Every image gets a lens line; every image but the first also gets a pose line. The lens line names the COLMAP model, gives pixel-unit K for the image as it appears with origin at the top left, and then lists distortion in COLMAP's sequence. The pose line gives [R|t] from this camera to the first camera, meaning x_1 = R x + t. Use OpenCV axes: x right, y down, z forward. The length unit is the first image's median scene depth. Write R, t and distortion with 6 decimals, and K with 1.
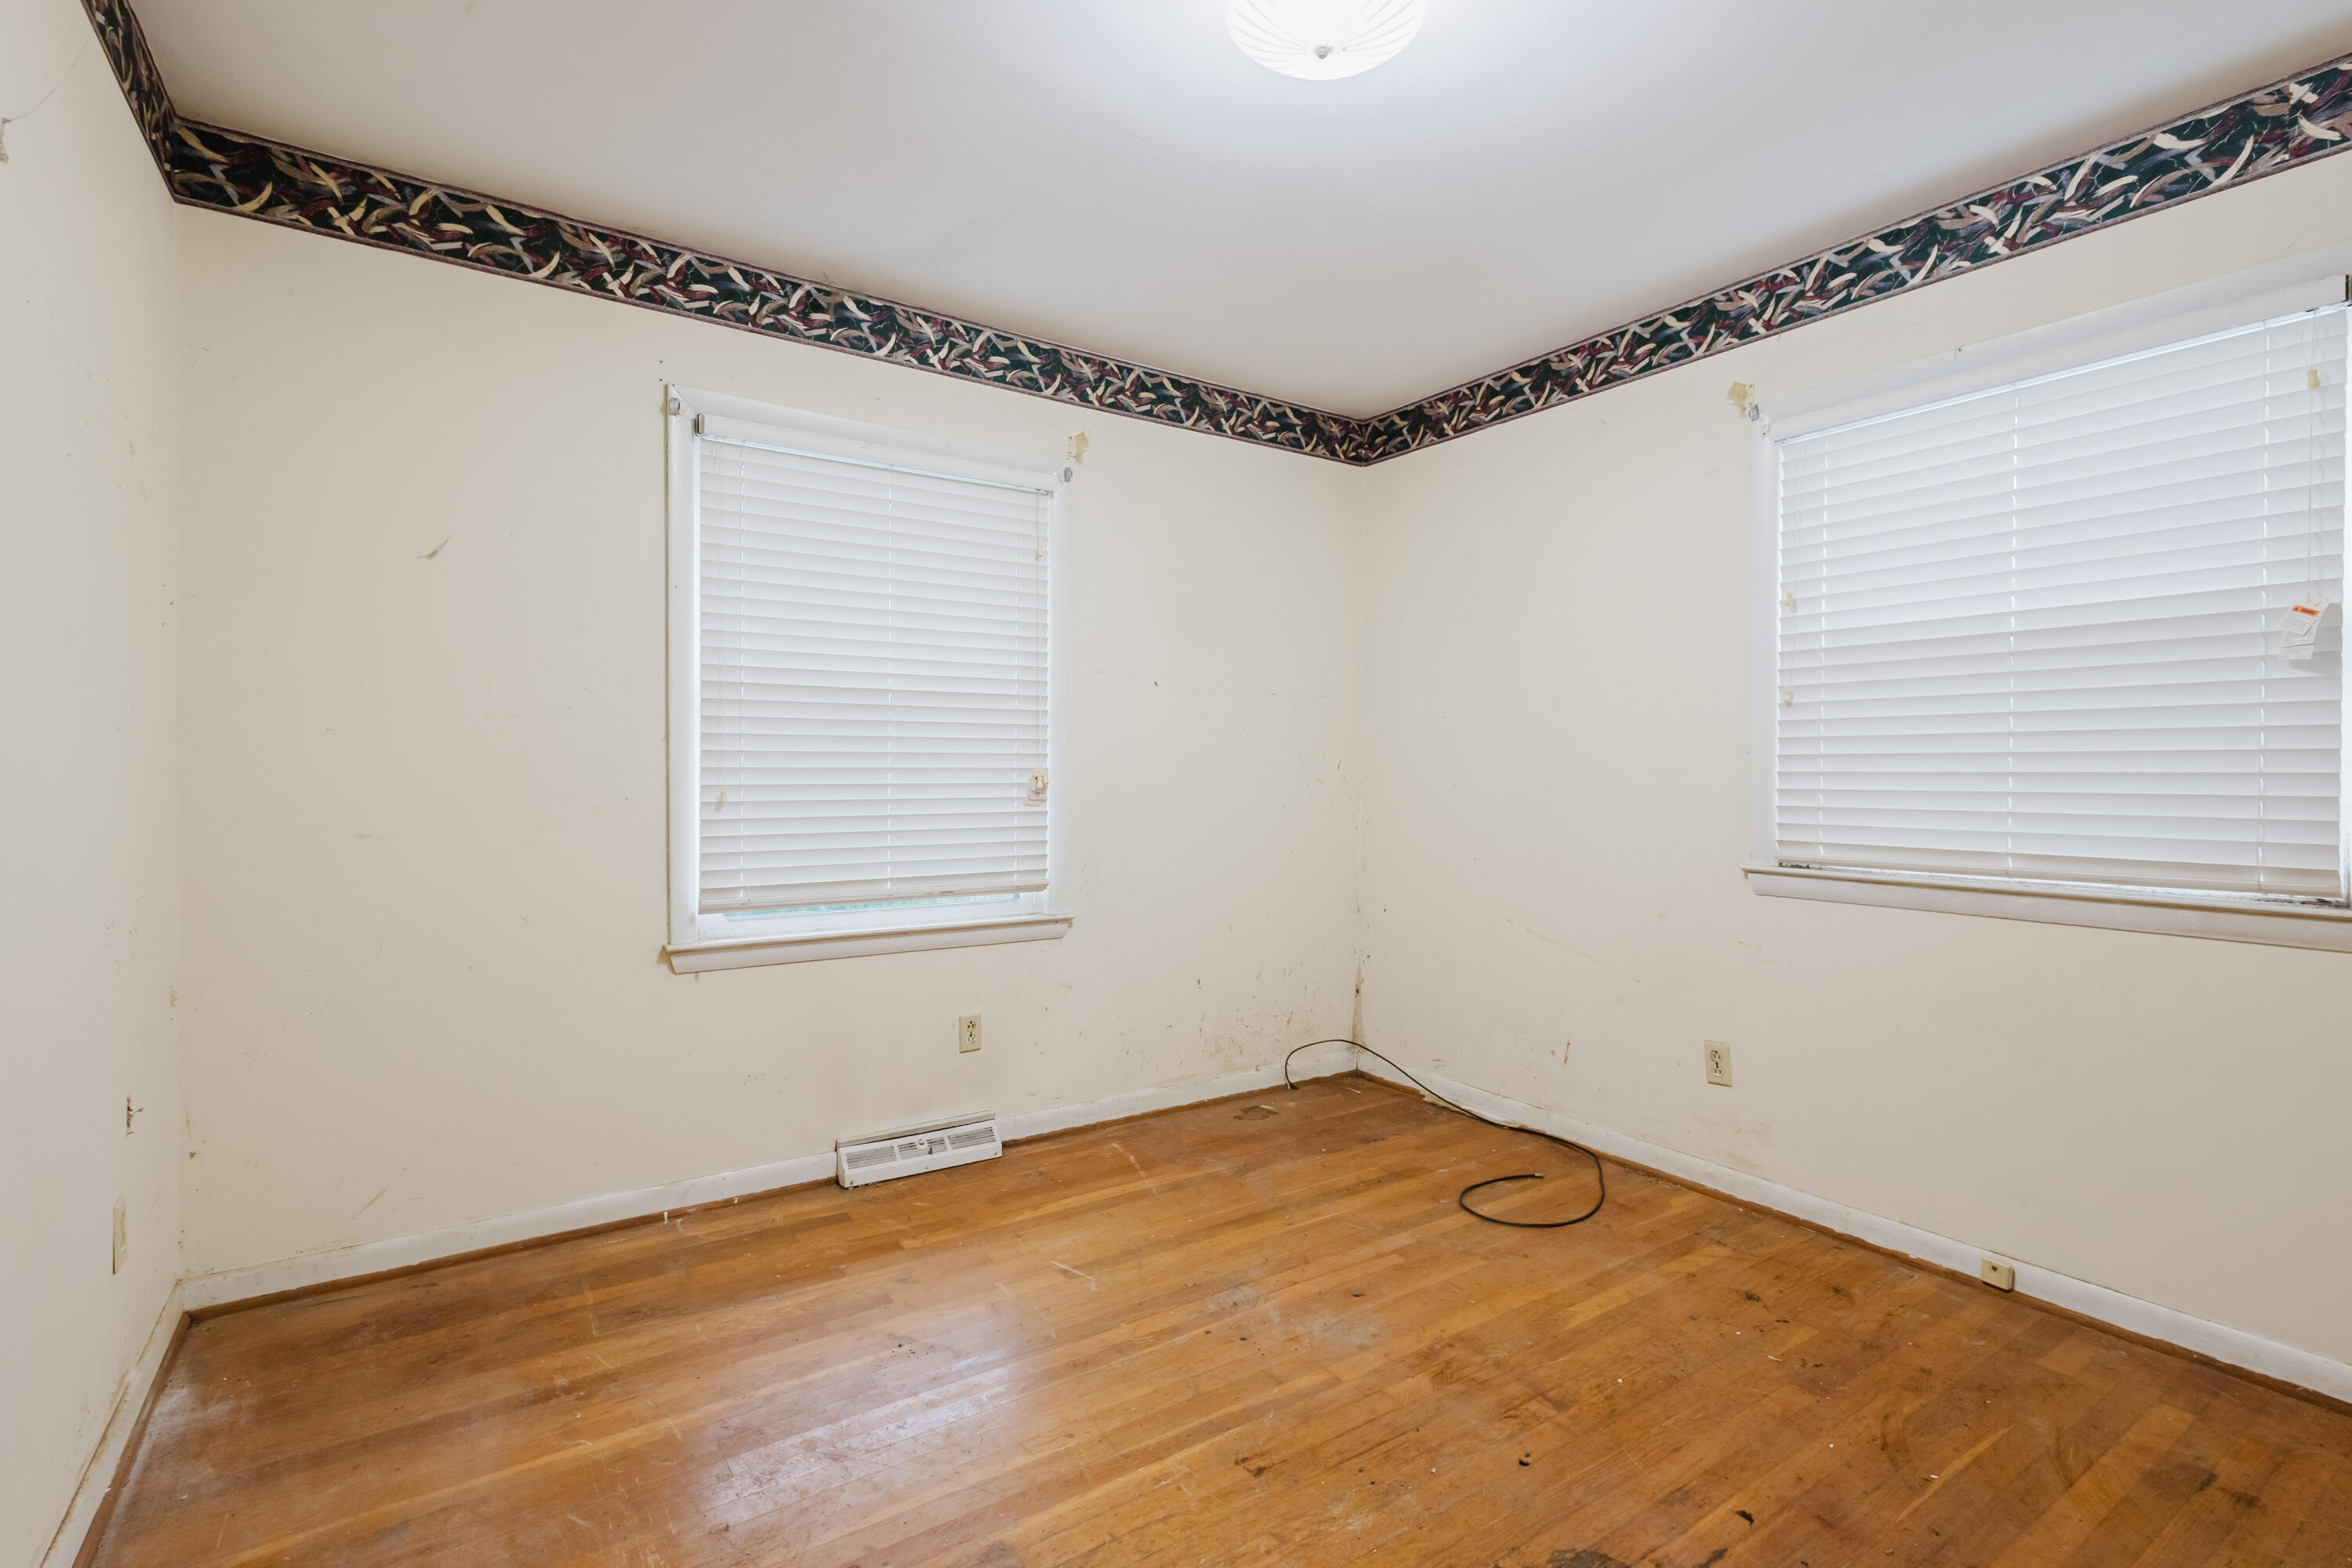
lens RADIAL K [[1082.3, 0, 1180.1], [0, 1082.3, 781.4], [0, 0, 1]] dist [0.015397, -0.004648]
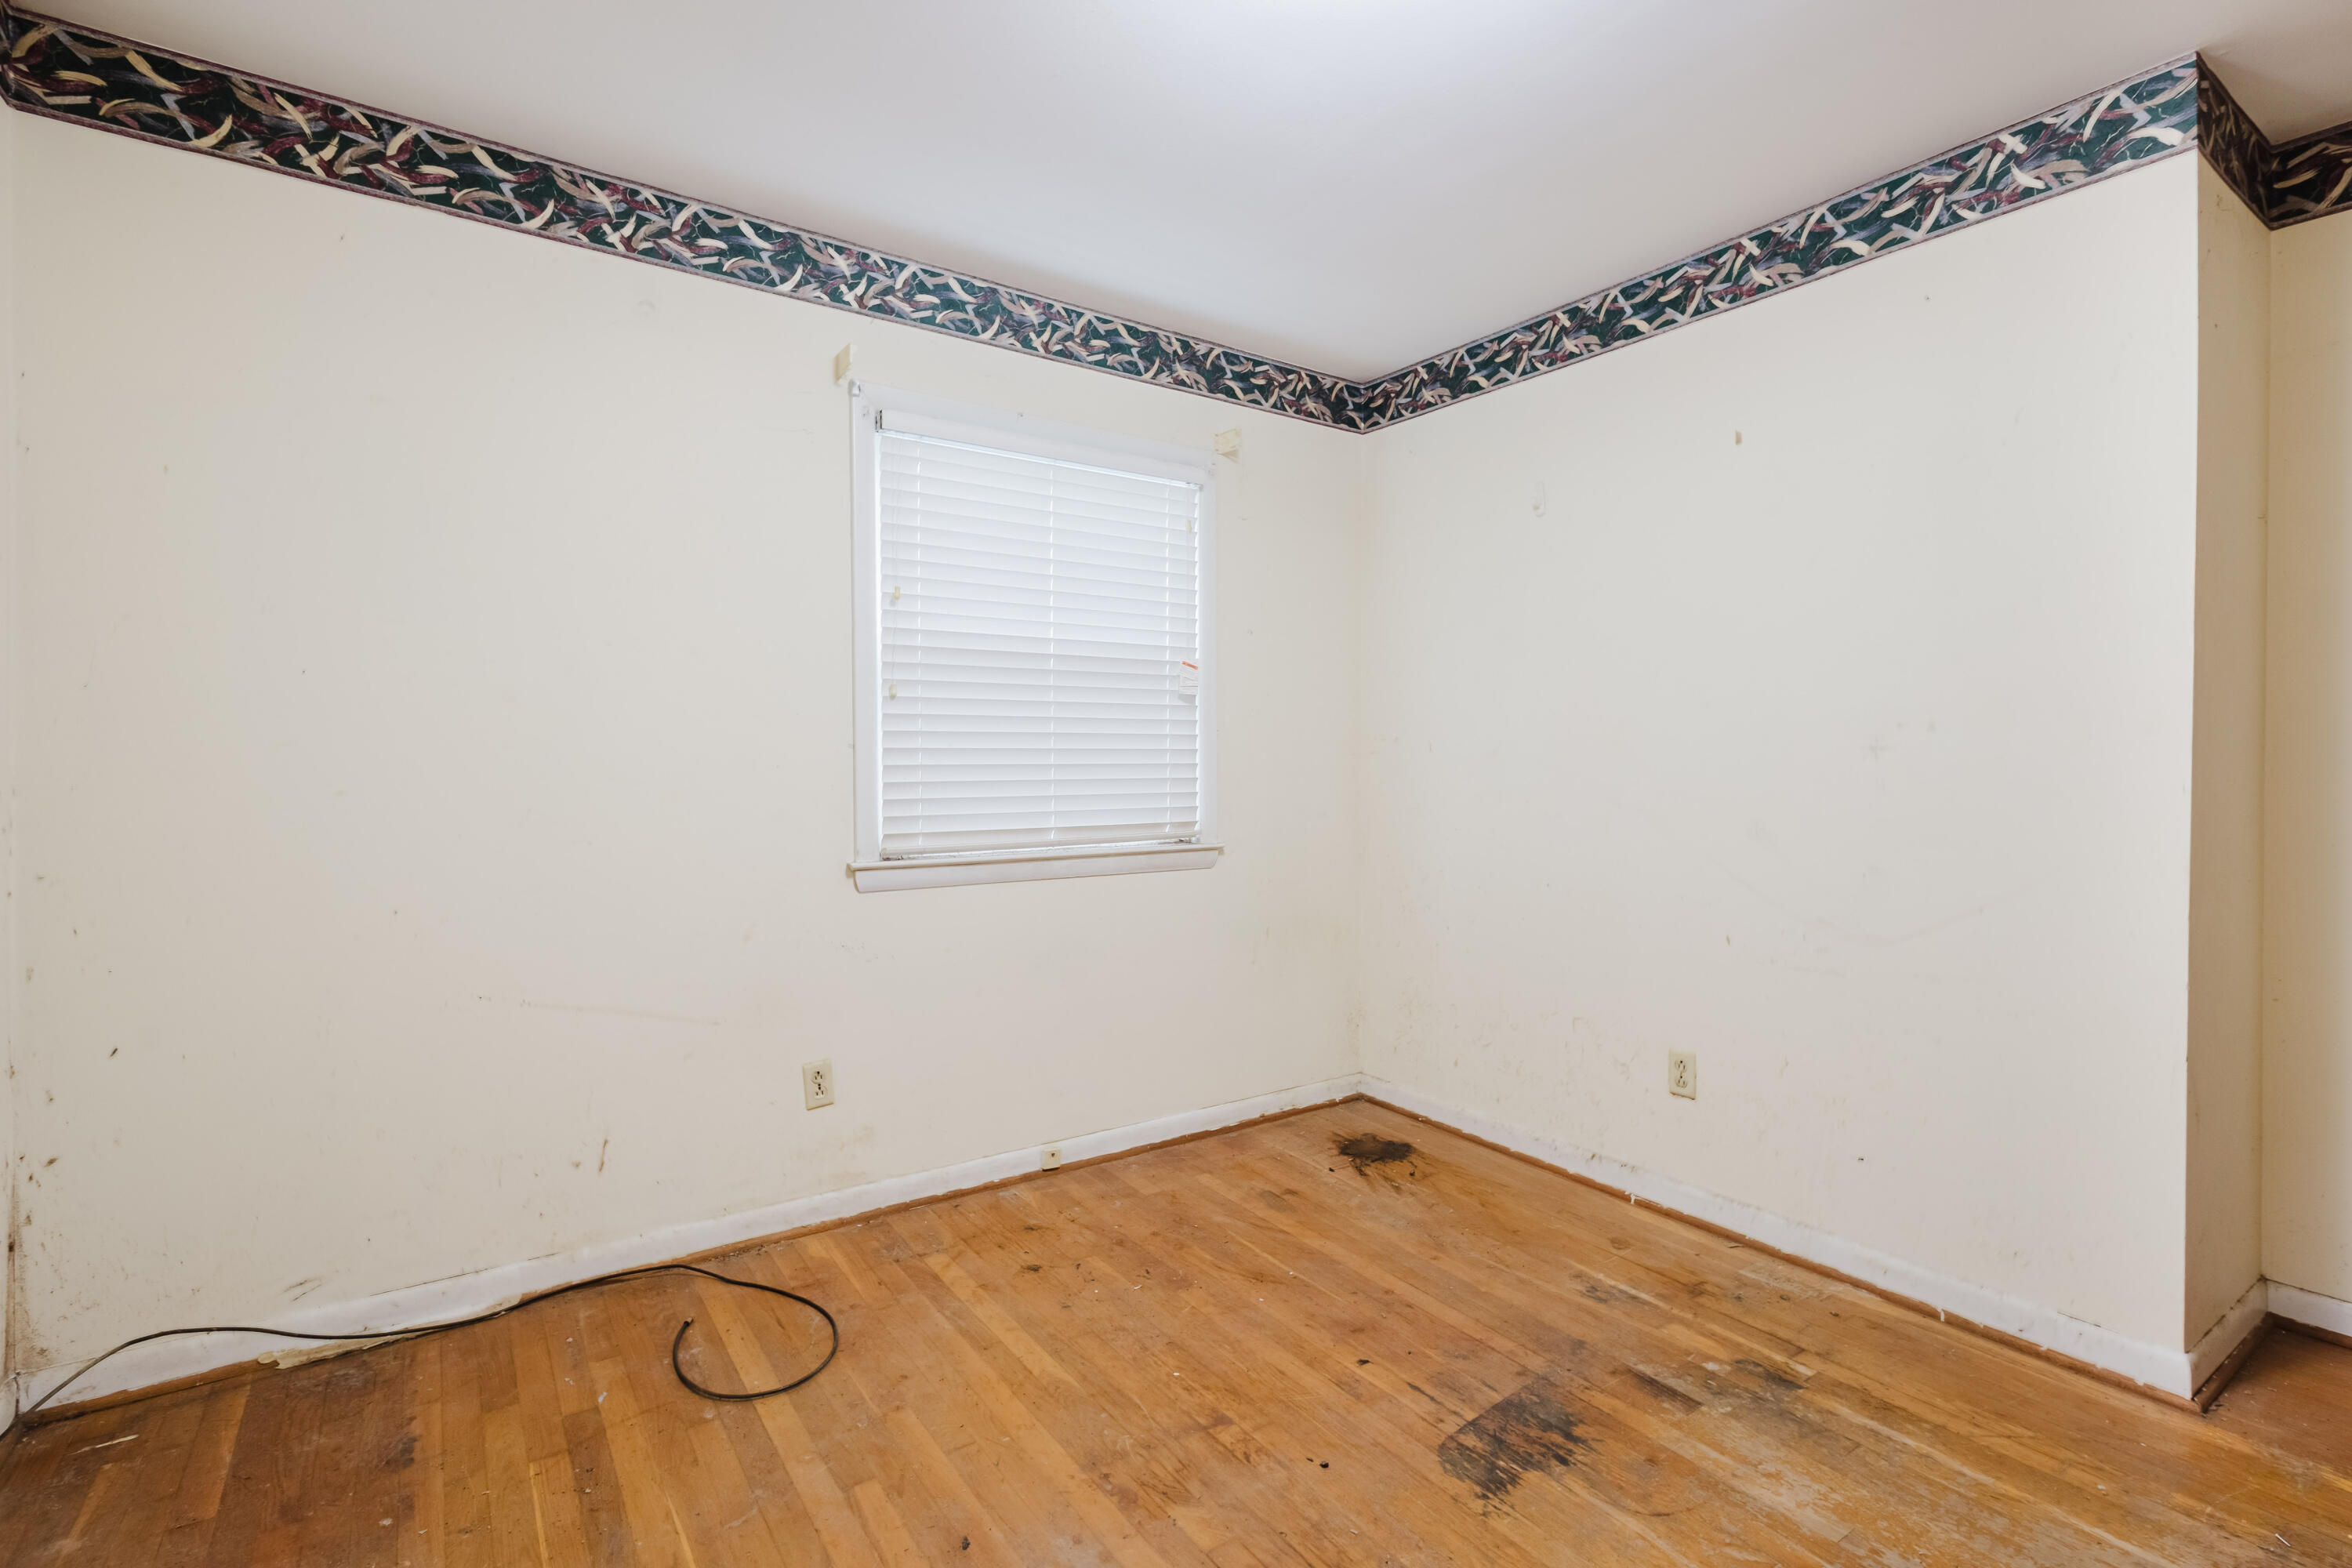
lens RADIAL K [[1082.3, 0, 1174.0], [0, 1082.3, 773.2], [0, 0, 1]] dist [0.015397, -0.004648]
pose [[-0.006501, -0.023009, 0.999714, -0.468992], [0.007096, 0.999709, 0.023055, -0.024134], [-0.999954, 0.007244, -0.006336, 0.797145]]
